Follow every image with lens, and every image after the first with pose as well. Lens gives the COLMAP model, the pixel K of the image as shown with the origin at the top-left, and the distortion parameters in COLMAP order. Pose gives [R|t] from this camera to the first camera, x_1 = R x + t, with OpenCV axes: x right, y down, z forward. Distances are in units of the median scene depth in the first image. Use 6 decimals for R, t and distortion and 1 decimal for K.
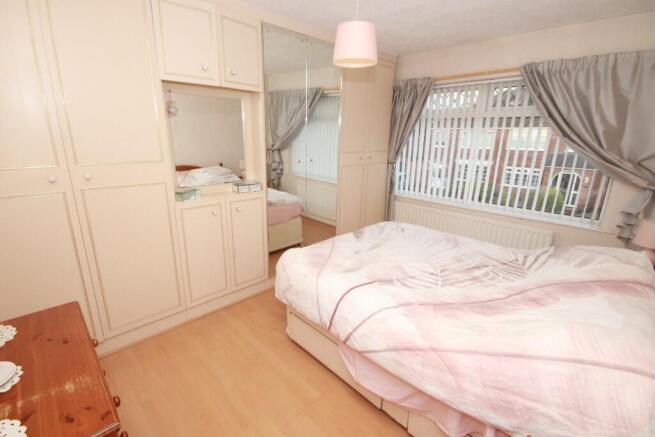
lens RADIAL K [[307.3, 0, 327.5], [0, 307.3, 218.5], [0, 0, 1]] dist [-0.001811, -0.000317]
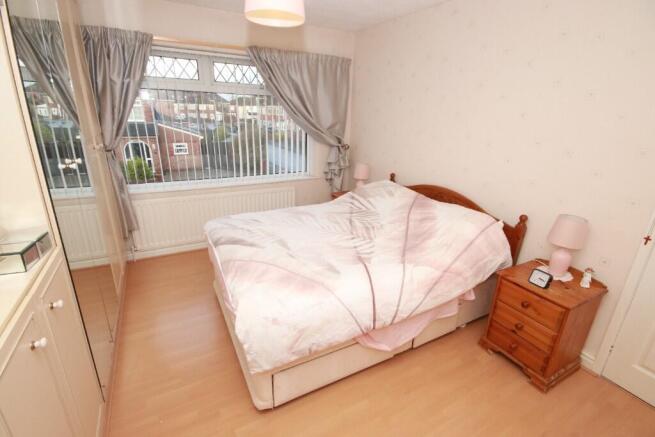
lens RADIAL K [[307.3, 0, 327.5], [0, 307.3, 218.5], [0, 0, 1]] dist [-0.001811, -0.000317]
pose [[0.254411, -0.317094, 0.913634, -0.705742], [0.228778, 0.937637, 0.261719, -0.211928], [-0.939646, 0.142435, 0.311090, 0.704136]]
